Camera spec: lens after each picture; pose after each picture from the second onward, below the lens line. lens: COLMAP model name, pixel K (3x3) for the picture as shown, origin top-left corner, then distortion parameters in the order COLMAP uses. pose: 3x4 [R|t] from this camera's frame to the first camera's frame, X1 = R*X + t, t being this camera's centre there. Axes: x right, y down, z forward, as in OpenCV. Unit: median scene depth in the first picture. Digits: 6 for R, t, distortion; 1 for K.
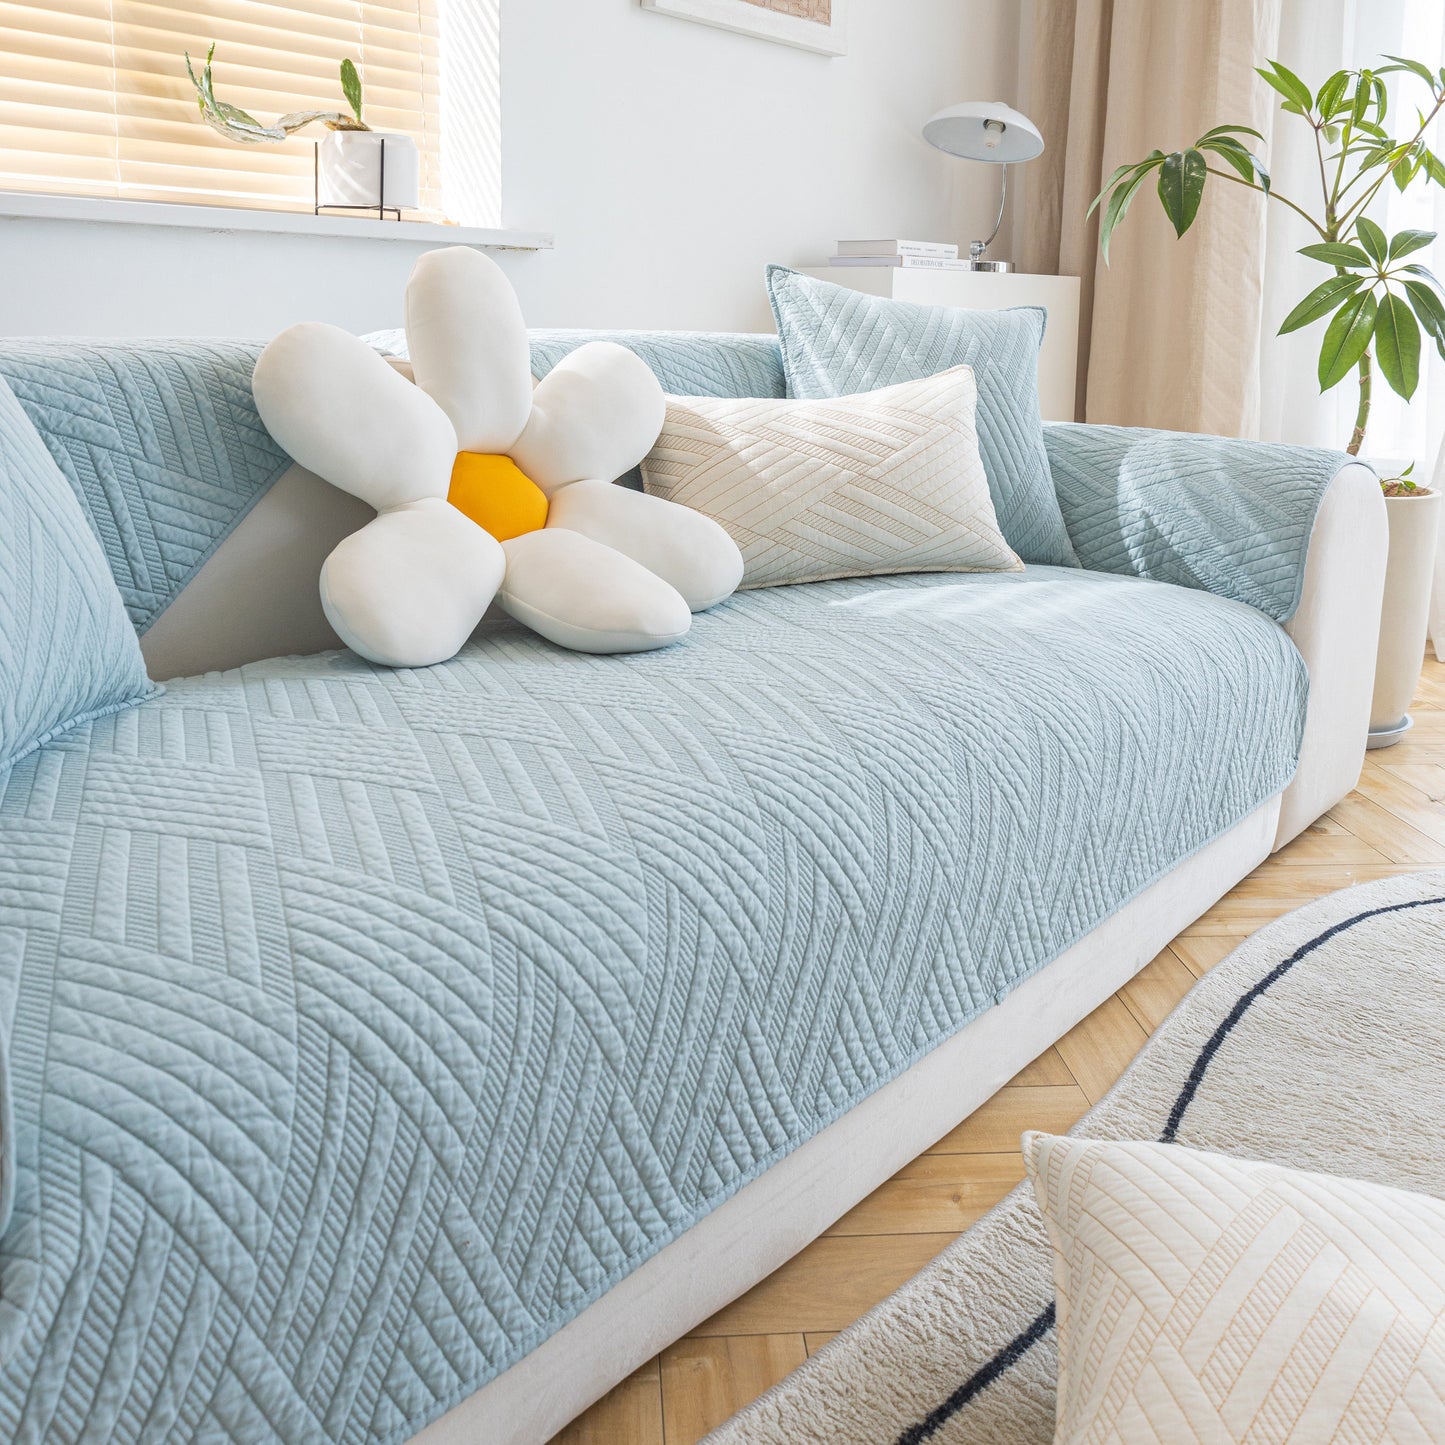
lens RADIAL K [[1396.0, 0, 723.5], [0, 1396.0, 496.5], [0, 0, 1]] dist [0.006157, -0.000377]
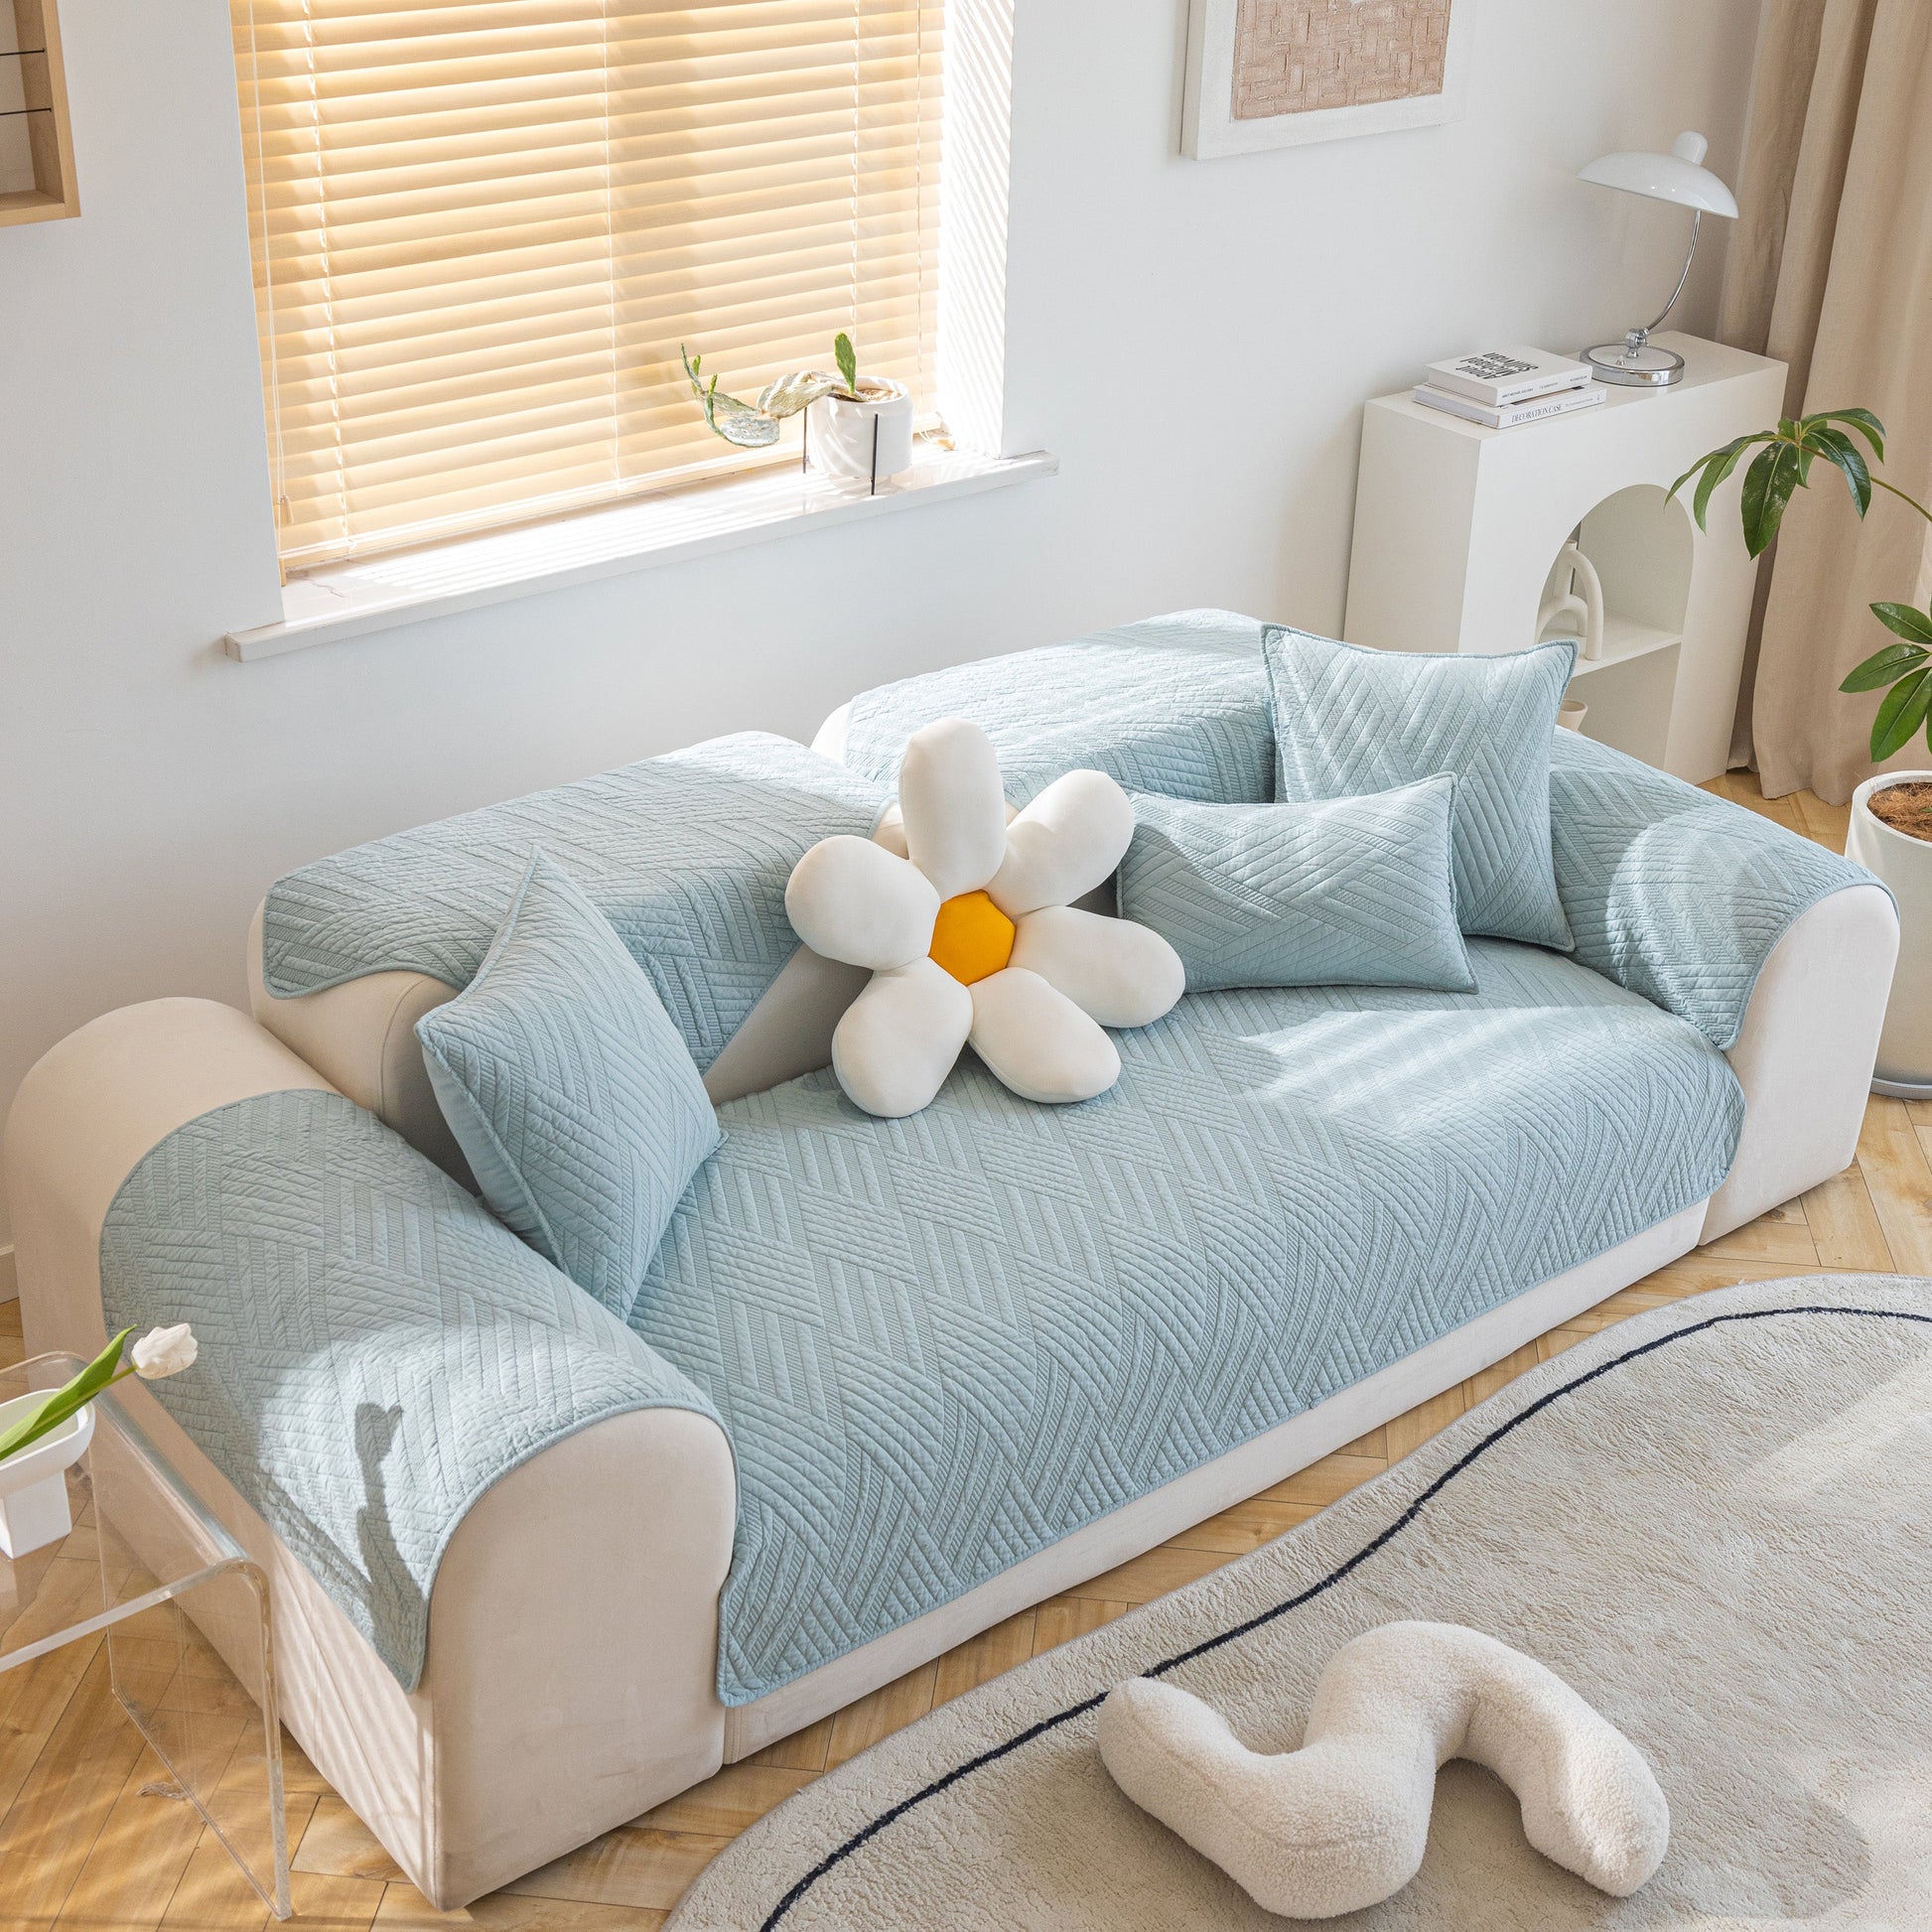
lens RADIAL K [[2781.6, 0, 964.7], [0, 2781.6, 803.0], [0, 0, 1]] dist [0.034442, 0.011235]
pose [[0.981967, 0.088267, -0.167181, 0.336340], [-0.034905, 0.953760, 0.298537, -1.269854], [0.185801, -0.287318, 0.939642, -1.841376]]
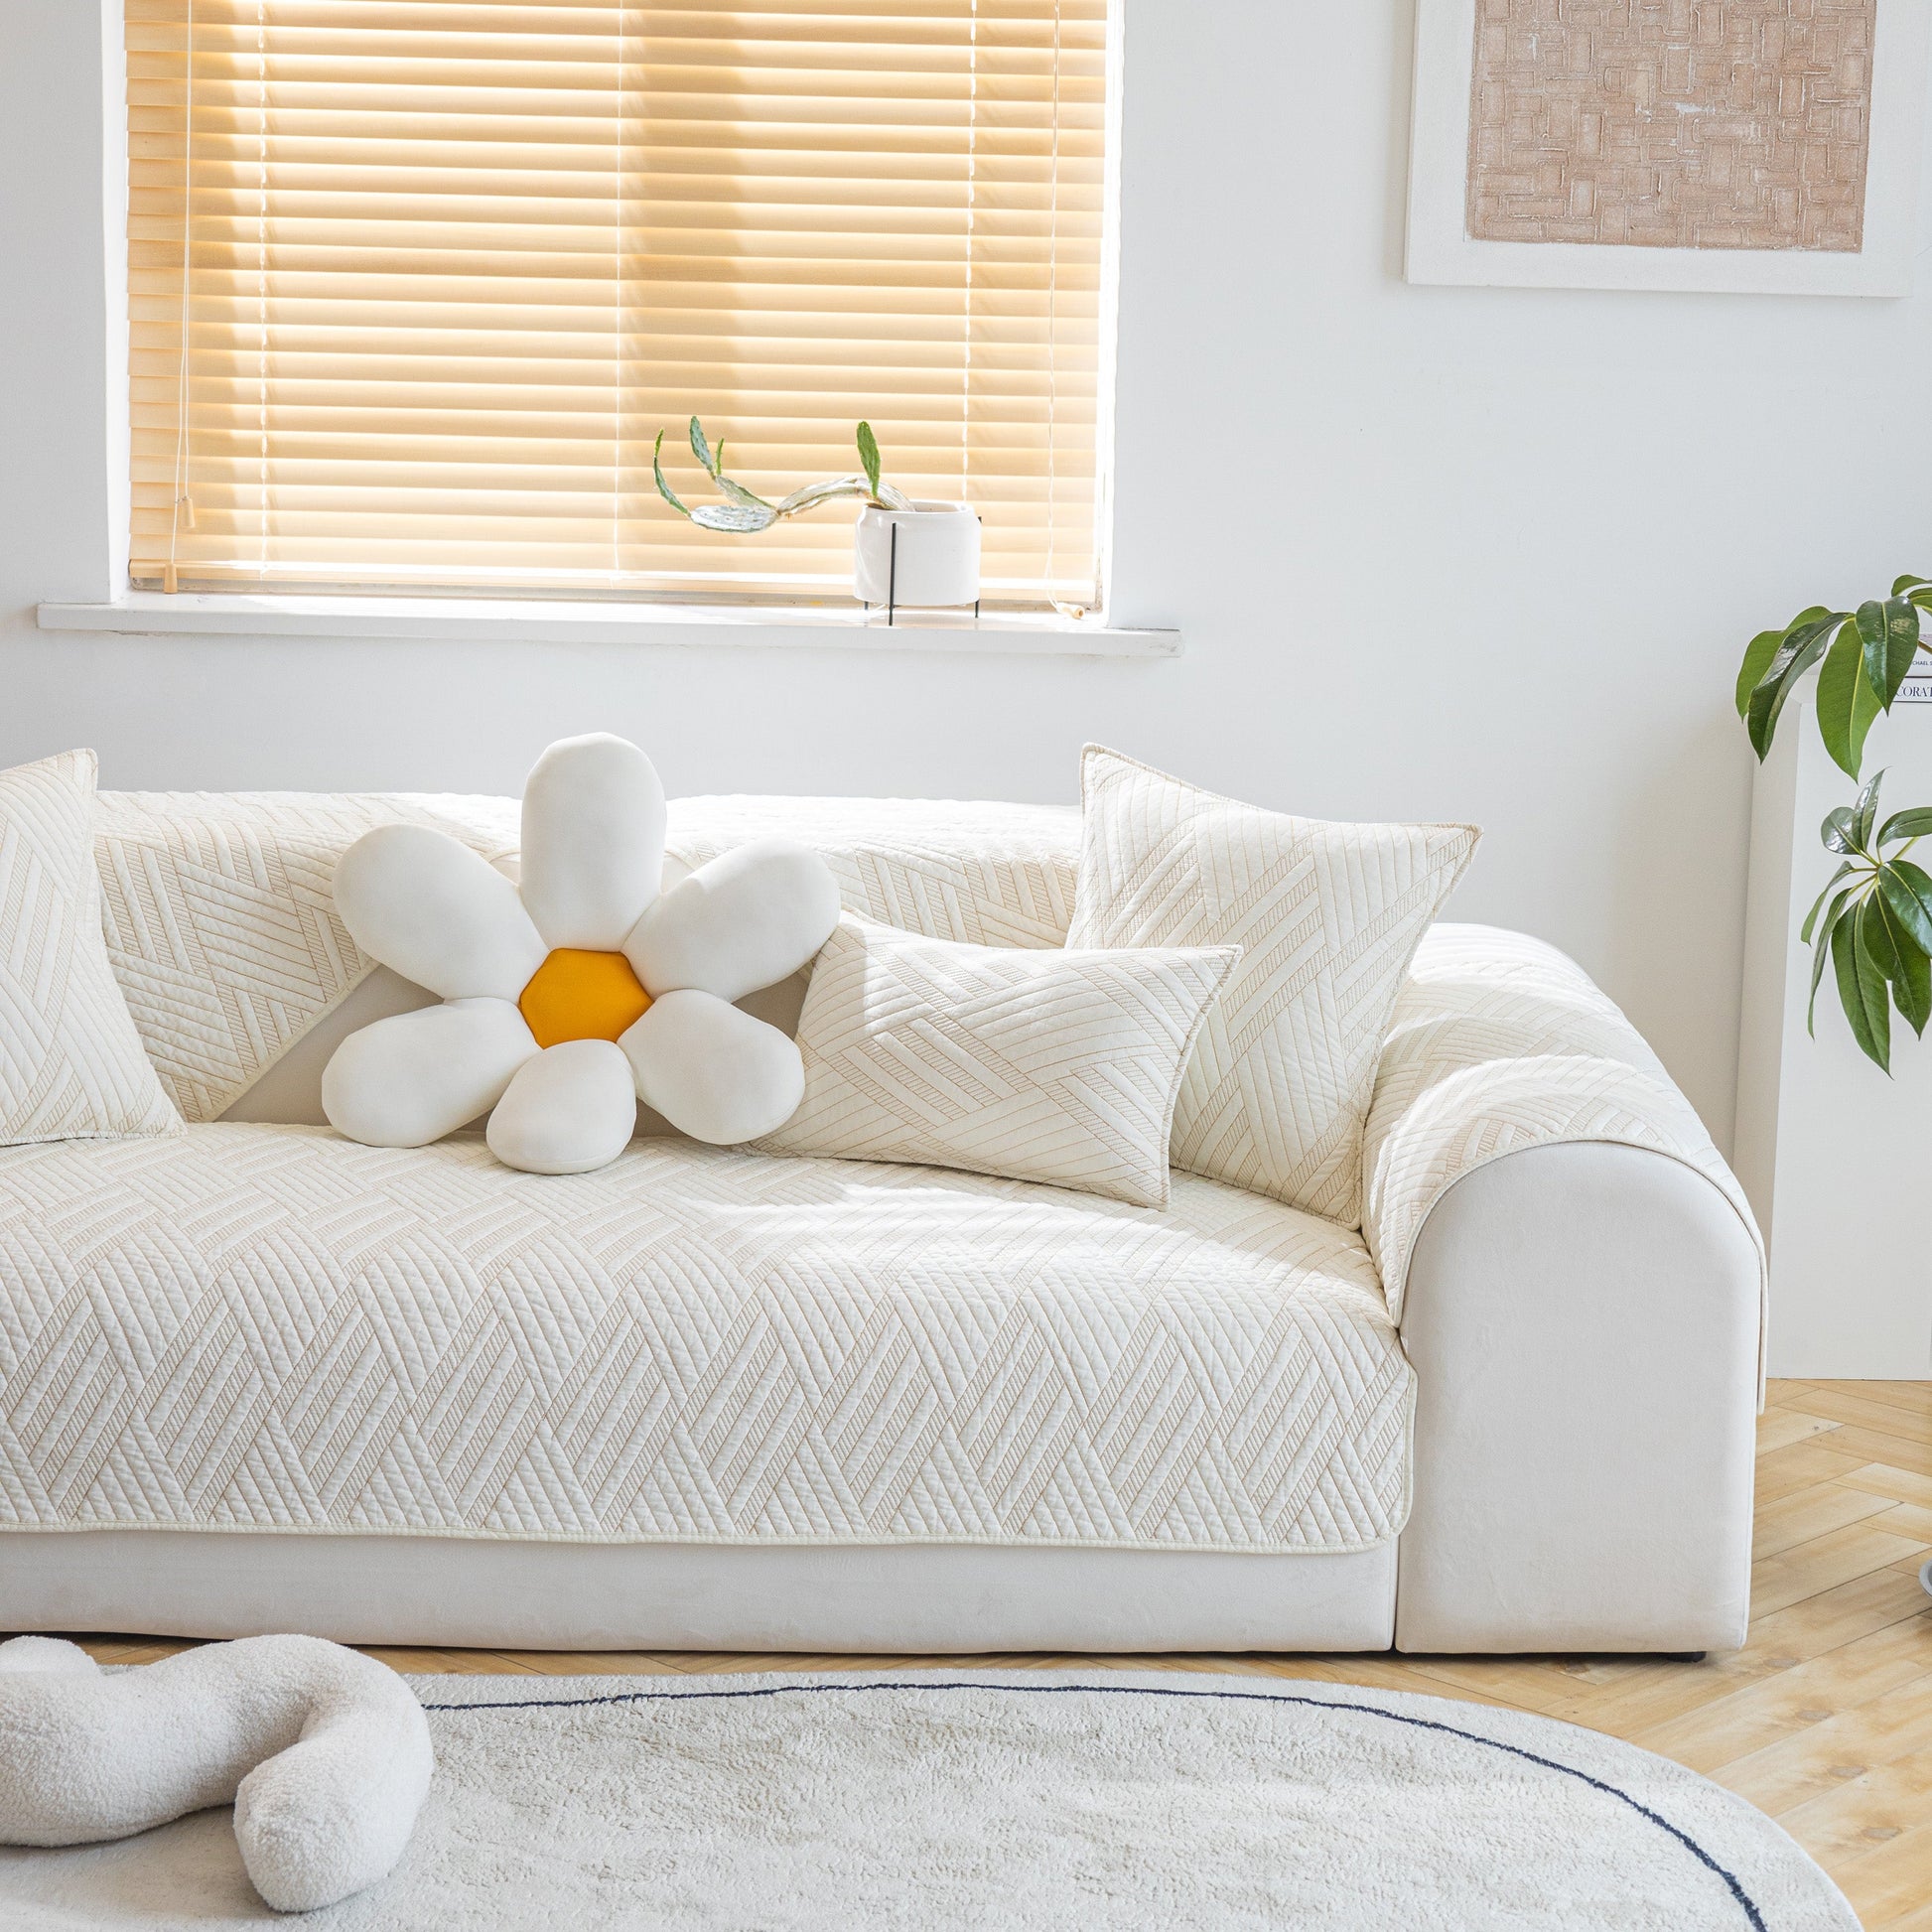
lens RADIAL K [[4584.7, 0, 1022.8], [0, 4584.7, 876.4], [0, 0, 1]] dist [0.053124, -0.113784]
pose [[0.673931, 0.128701, -0.727498, 3.741516], [-0.113051, 0.991077, 0.070605, -0.557787], [0.730094, 0.034661, 0.682468, -1.499461]]
